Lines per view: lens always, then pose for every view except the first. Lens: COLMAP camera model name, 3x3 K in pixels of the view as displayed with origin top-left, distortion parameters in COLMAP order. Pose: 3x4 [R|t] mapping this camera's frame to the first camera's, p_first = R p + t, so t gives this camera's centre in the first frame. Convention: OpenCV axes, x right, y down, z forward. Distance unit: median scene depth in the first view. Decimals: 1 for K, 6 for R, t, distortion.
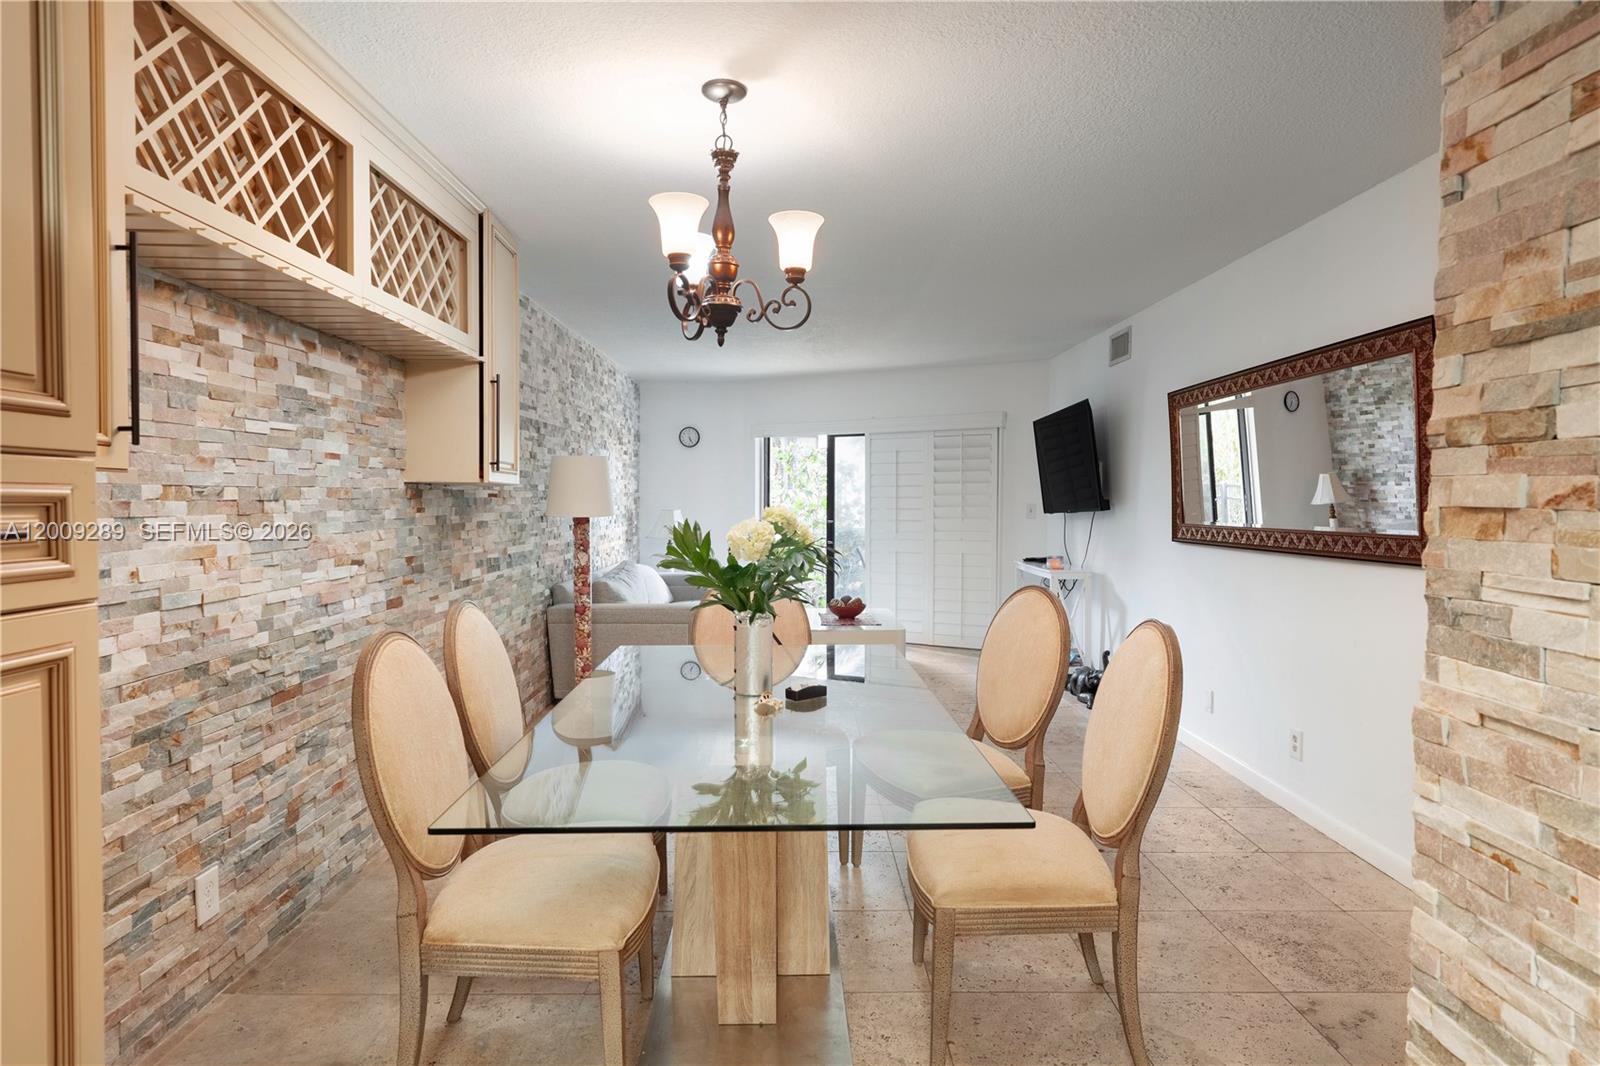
lens RADIAL K [[879.7, 0, 814.0], [0, 879.7, 537.4], [0, 0, 1]] dist [0.003019, 0.000732]
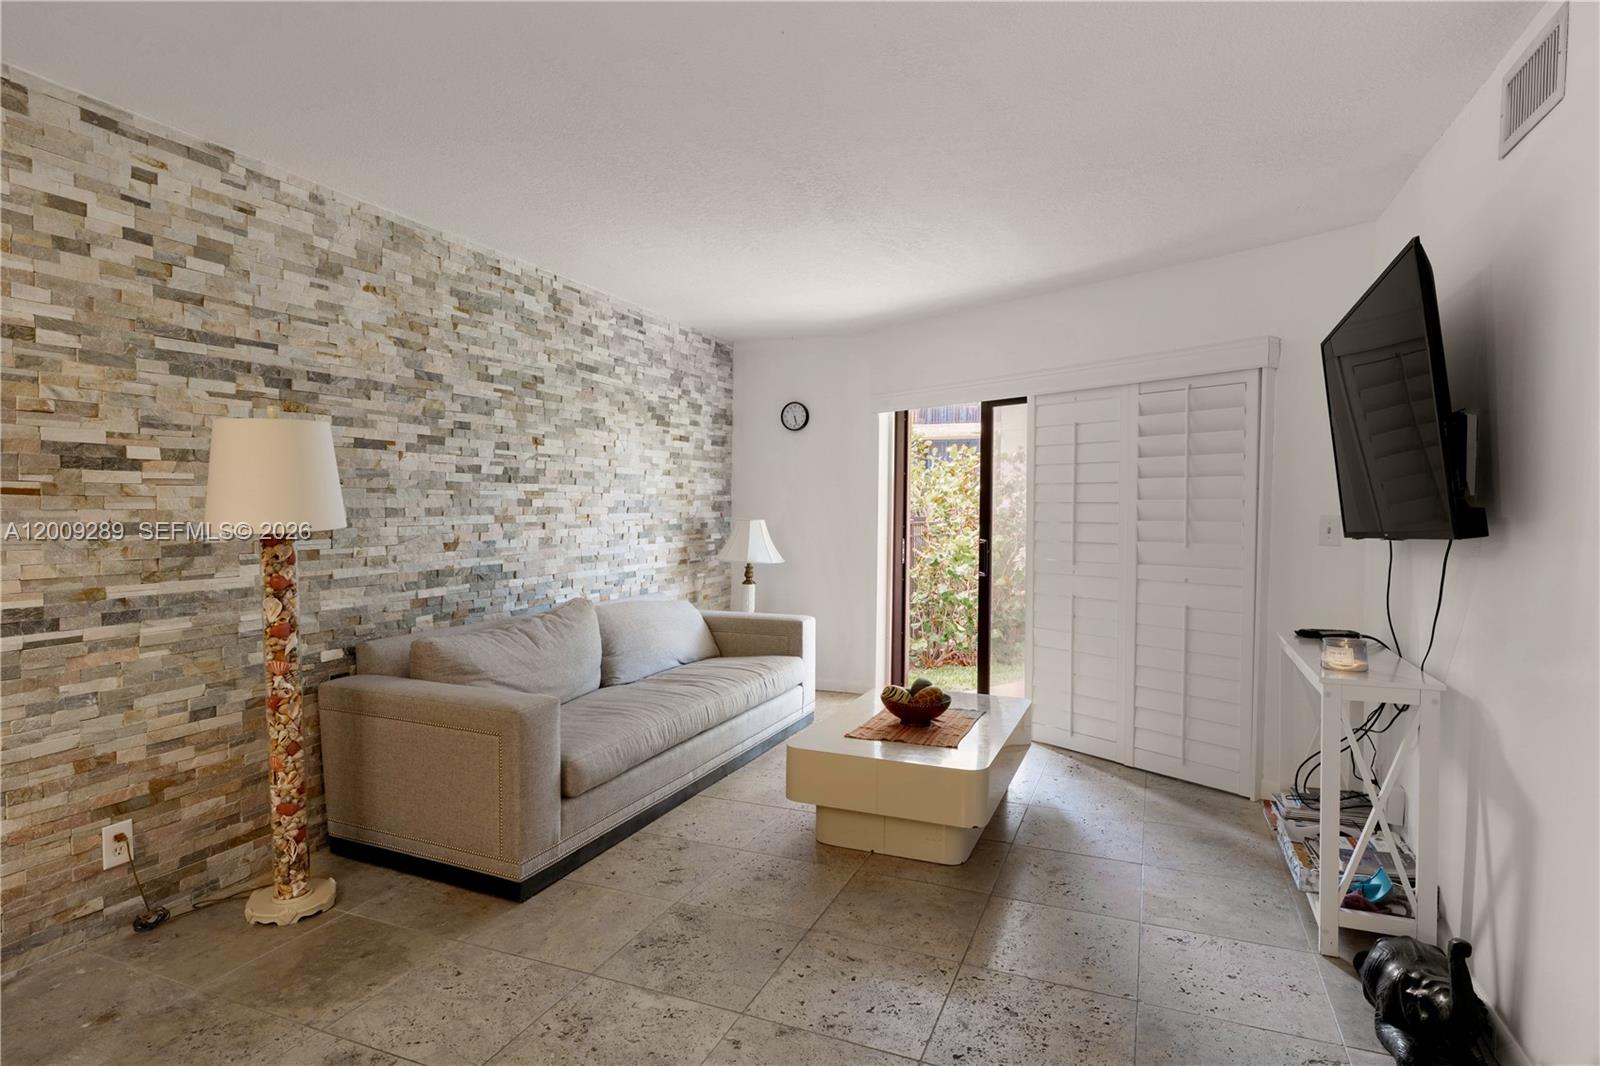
lens RADIAL K [[879.7, 0, 793.8], [0, 879.7, 537.1], [0, 0, 1]] dist [0.003019, 0.000732]
pose [[0.914972, 0.020466, -0.402998, 0.178036], [-0.023907, 0.999708, -0.003510, -0.018569], [0.402809, 0.012846, 0.915194, 0.443568]]
